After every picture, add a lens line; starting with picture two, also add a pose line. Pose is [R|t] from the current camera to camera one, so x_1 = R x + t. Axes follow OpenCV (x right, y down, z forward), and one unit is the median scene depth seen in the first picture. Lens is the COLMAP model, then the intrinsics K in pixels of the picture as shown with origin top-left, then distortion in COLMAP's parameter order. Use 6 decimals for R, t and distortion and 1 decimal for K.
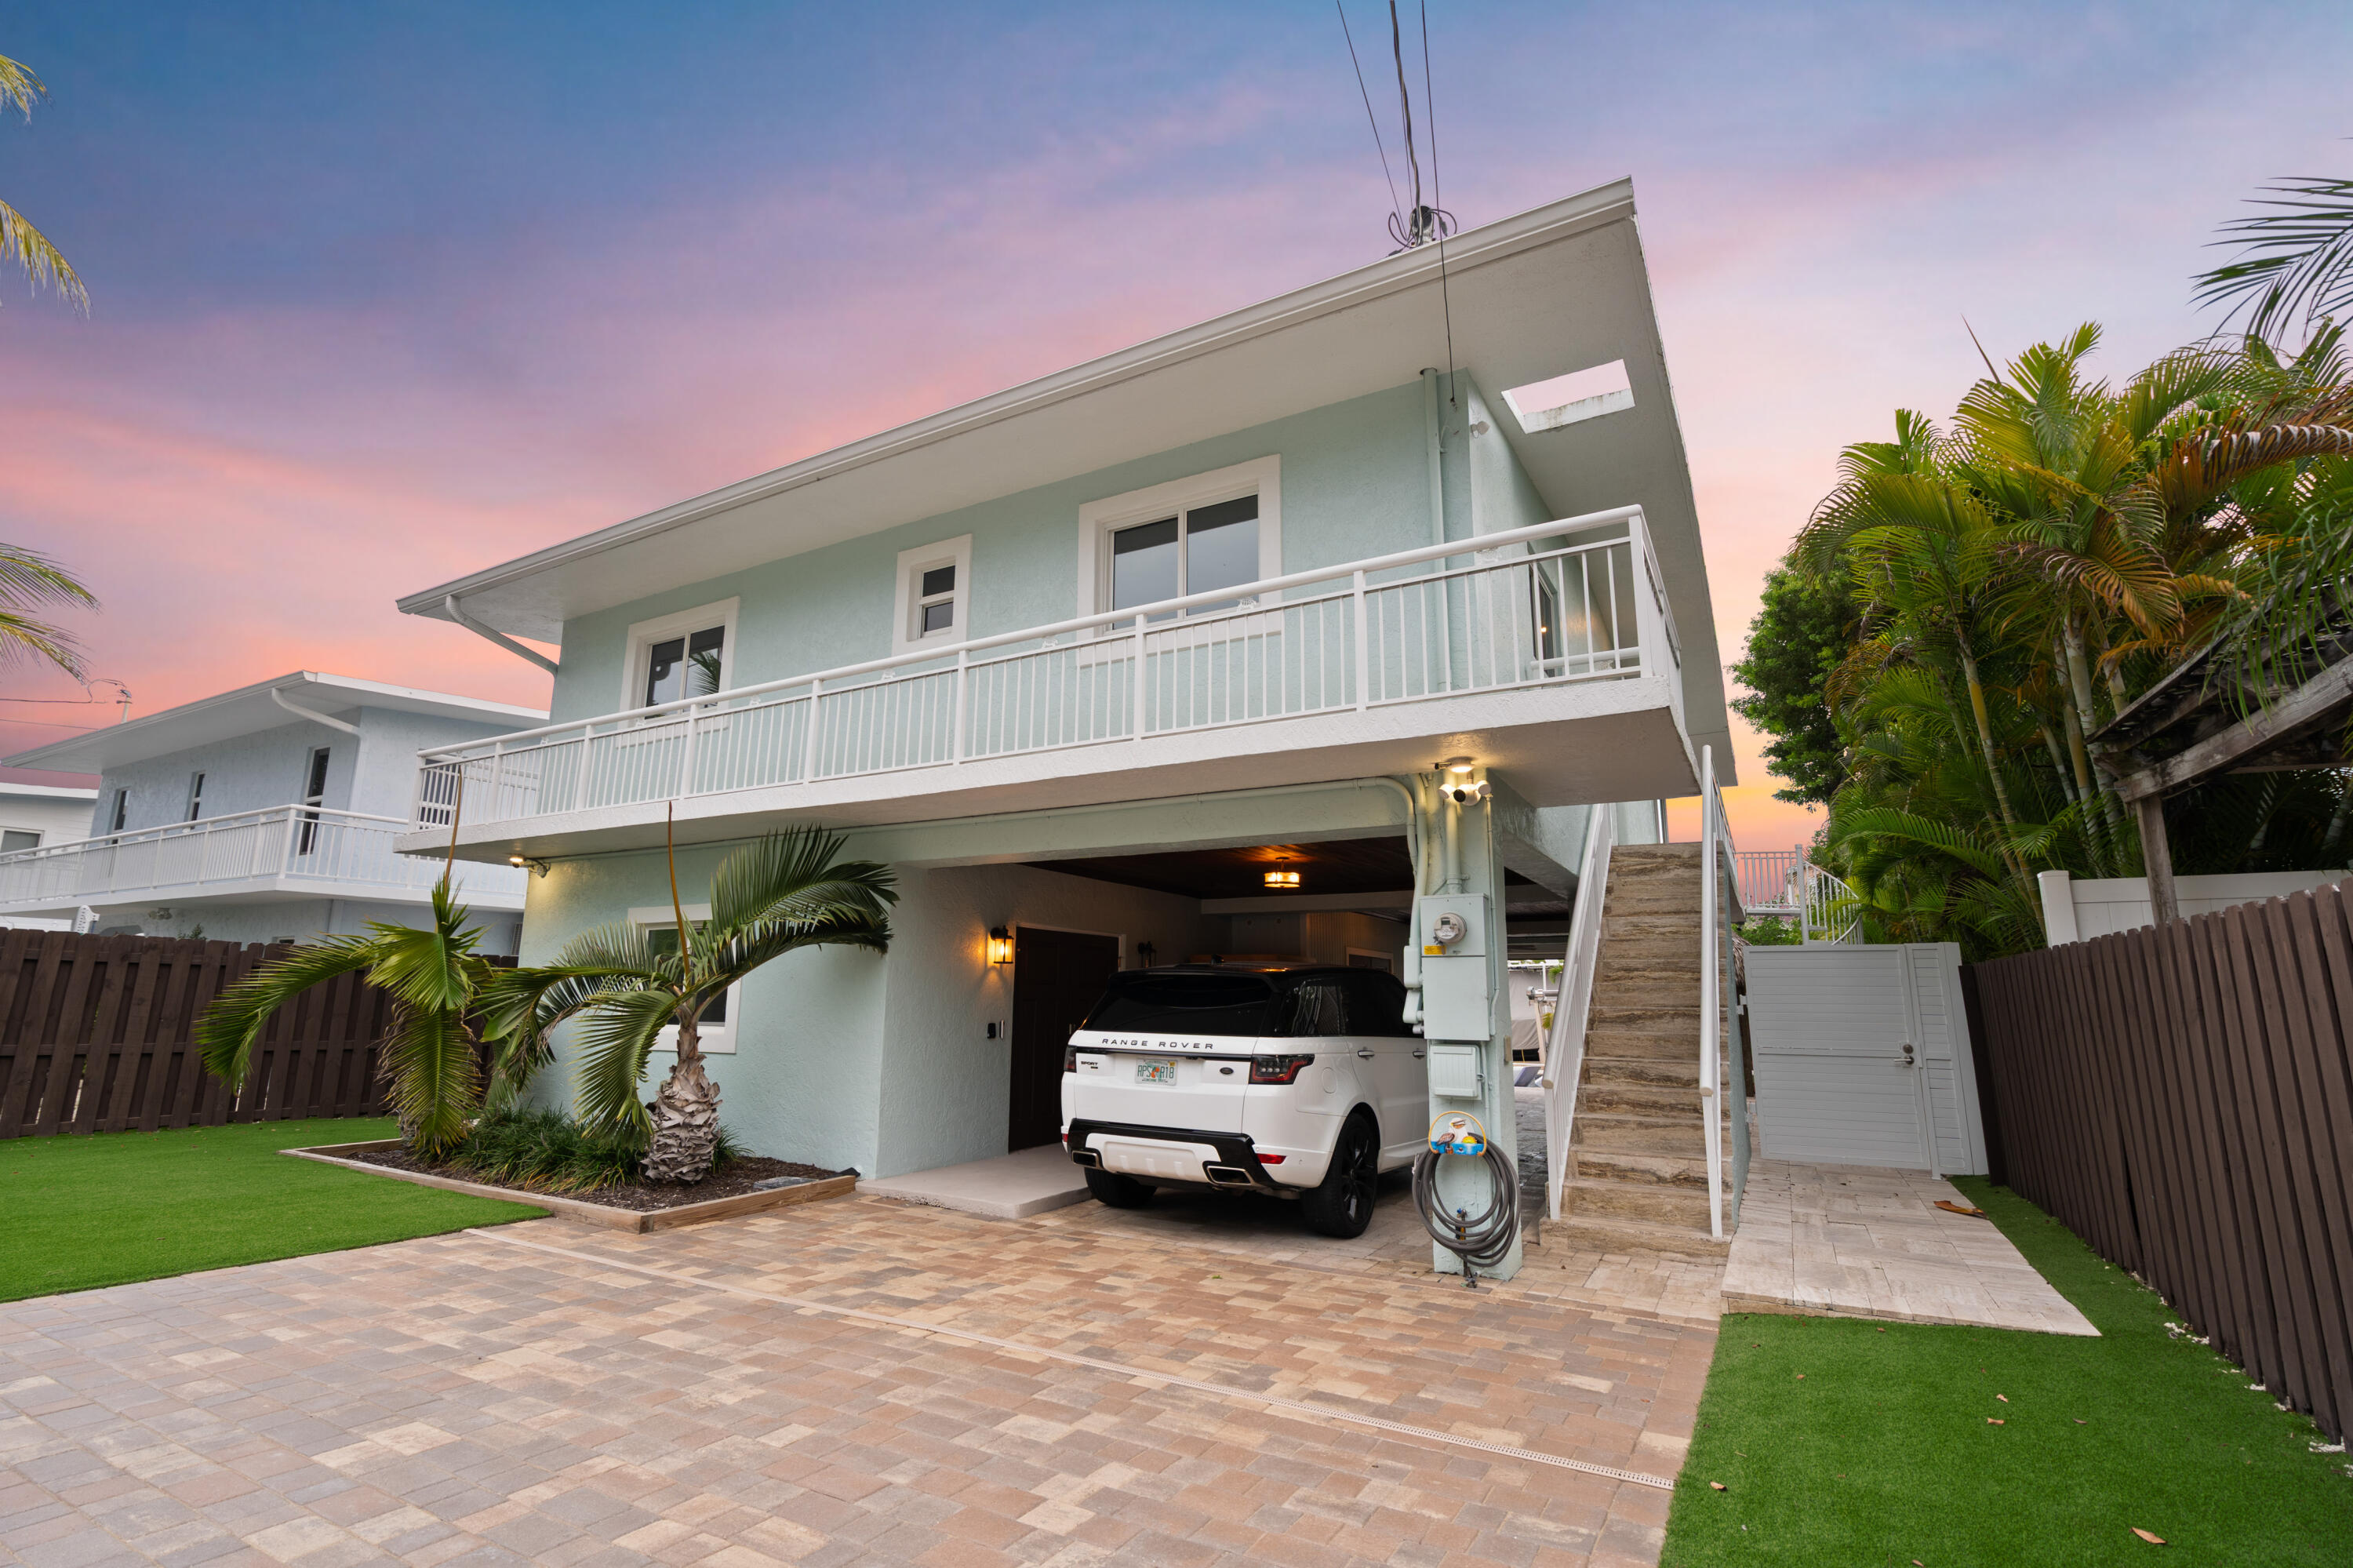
lens RADIAL K [[1066.3, 0, 1176.5], [0, 1066.3, 784.0], [0, 0, 1]] dist [-0.028817, -0.000252]
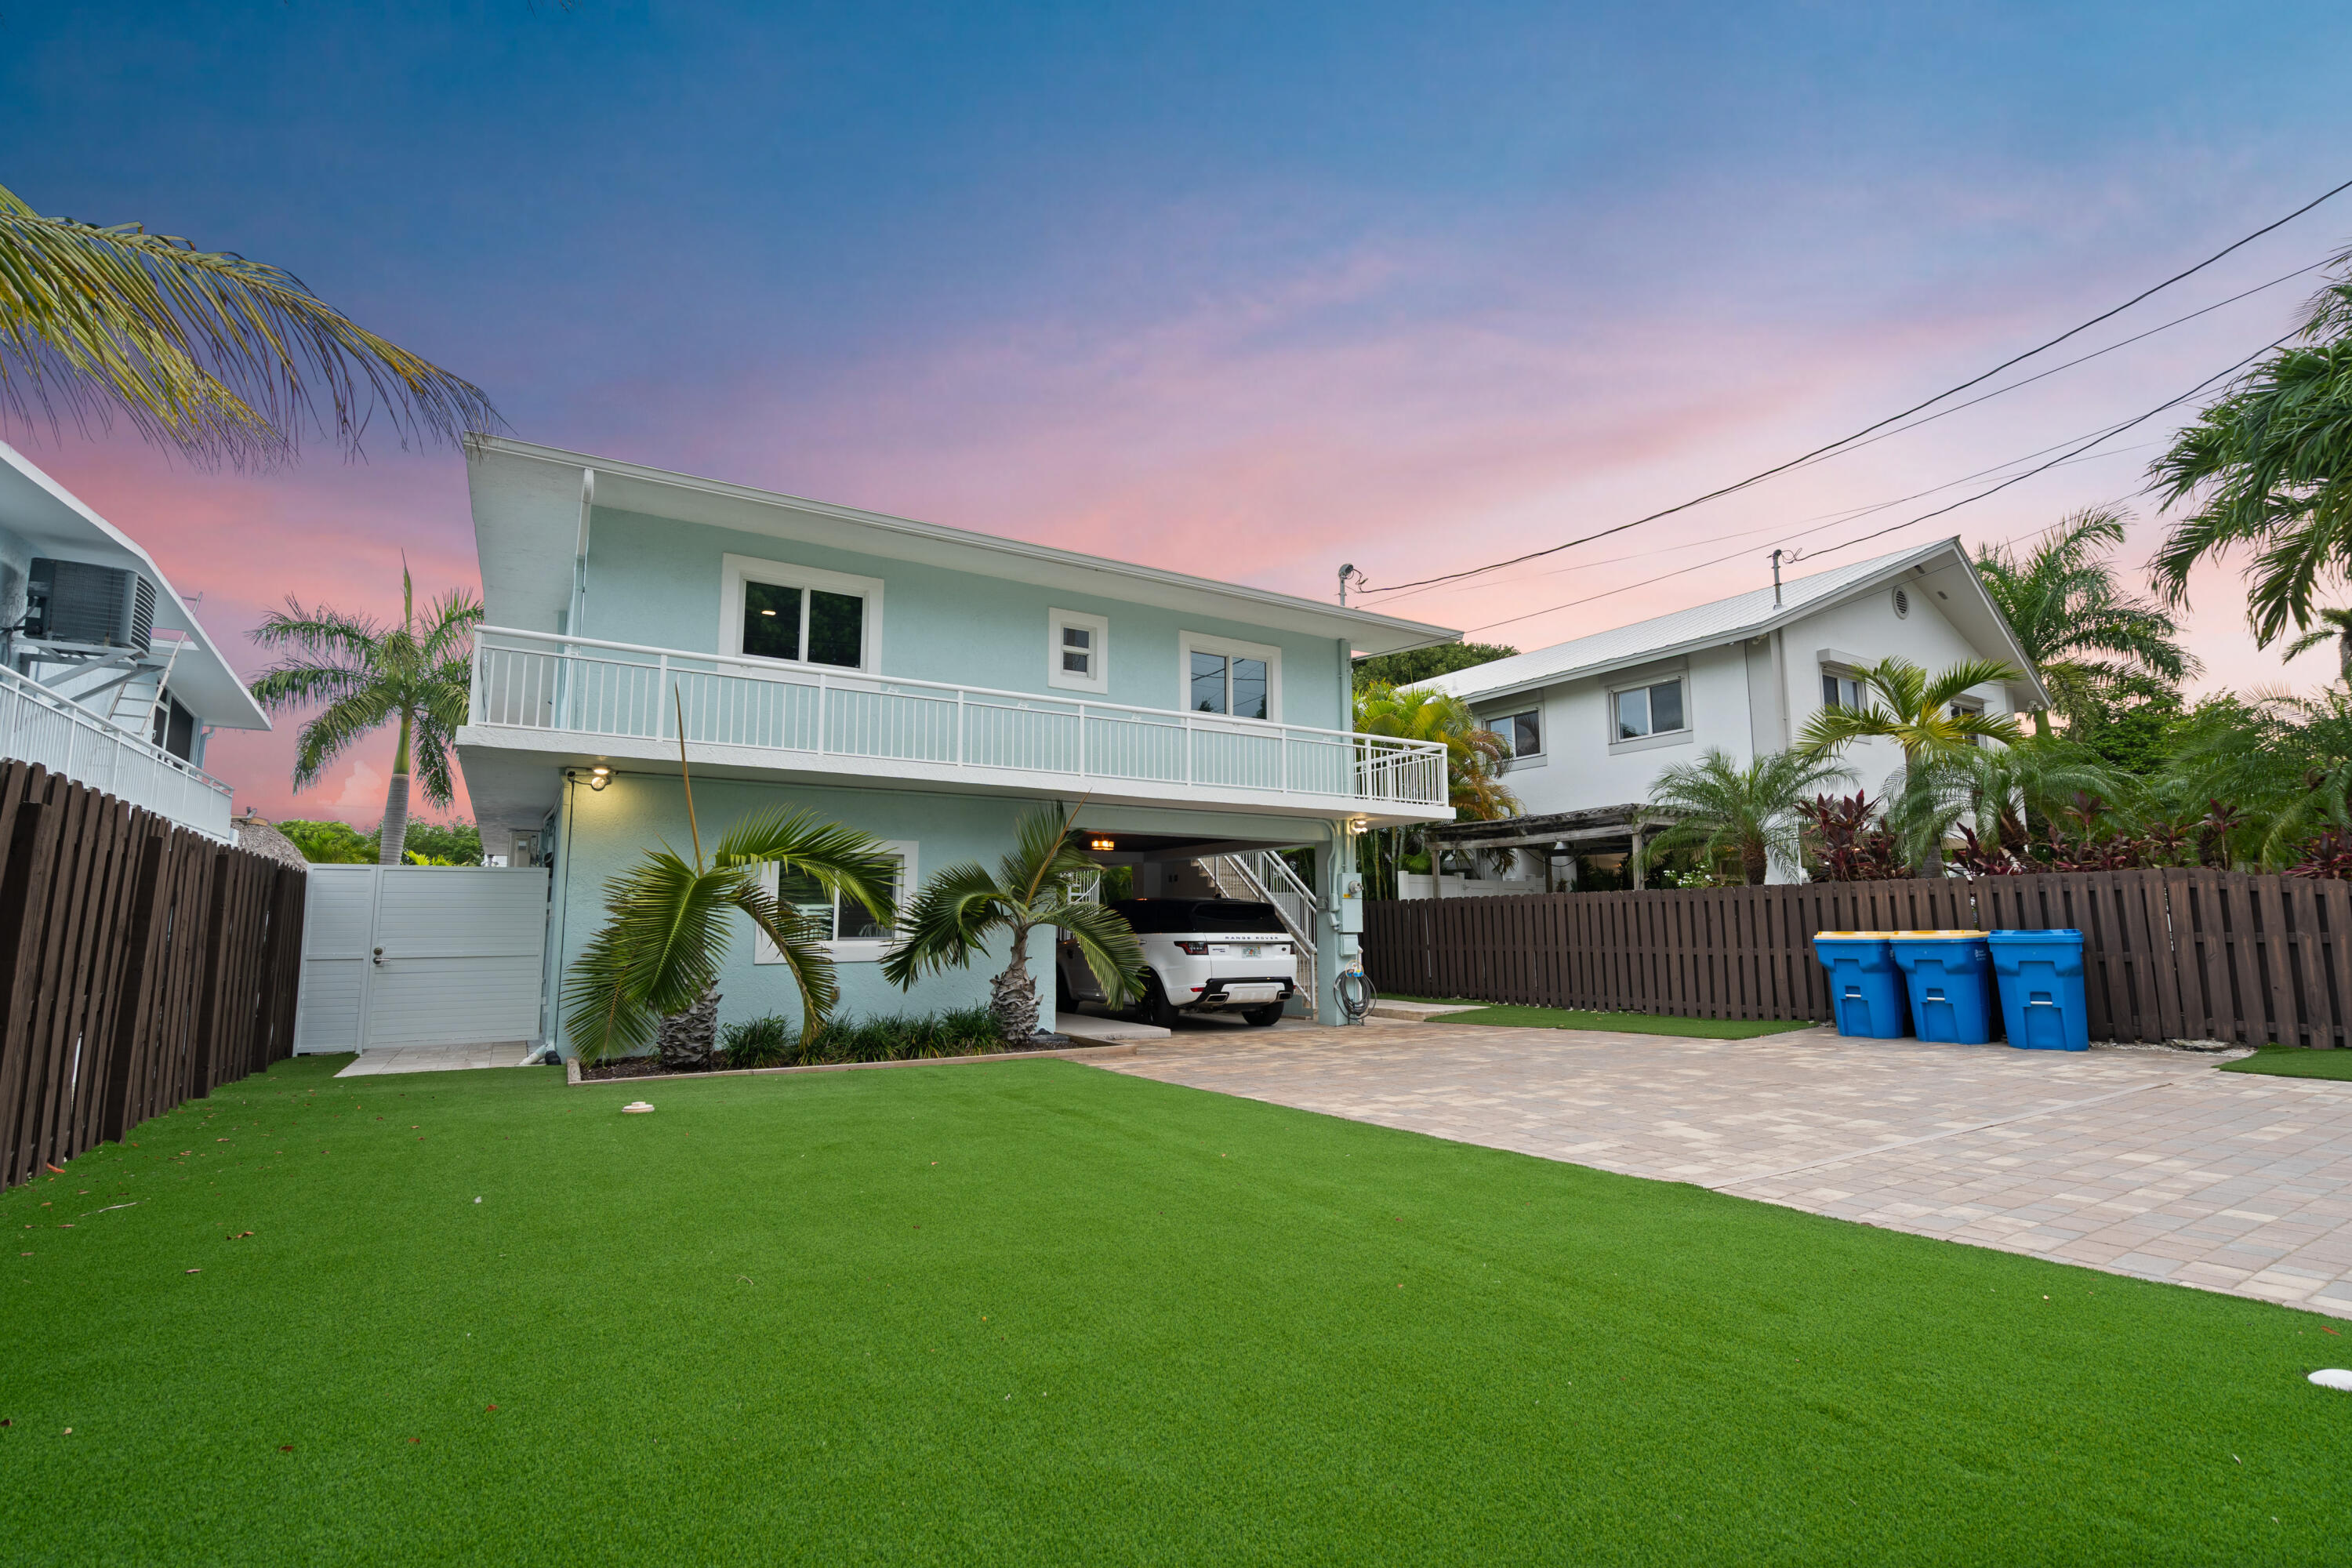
lens RADIAL K [[1065.8, 0, 1176.0], [0, 1065.8, 784.0], [0, 0, 1]] dist [-0.028817, -0.000252]
pose [[0.489622, 0.108958, 0.865100, -1.858176], [-0.167334, 0.985461, -0.029411, 0.039255], [-0.855728, -0.130361, 0.500736, 0.147969]]
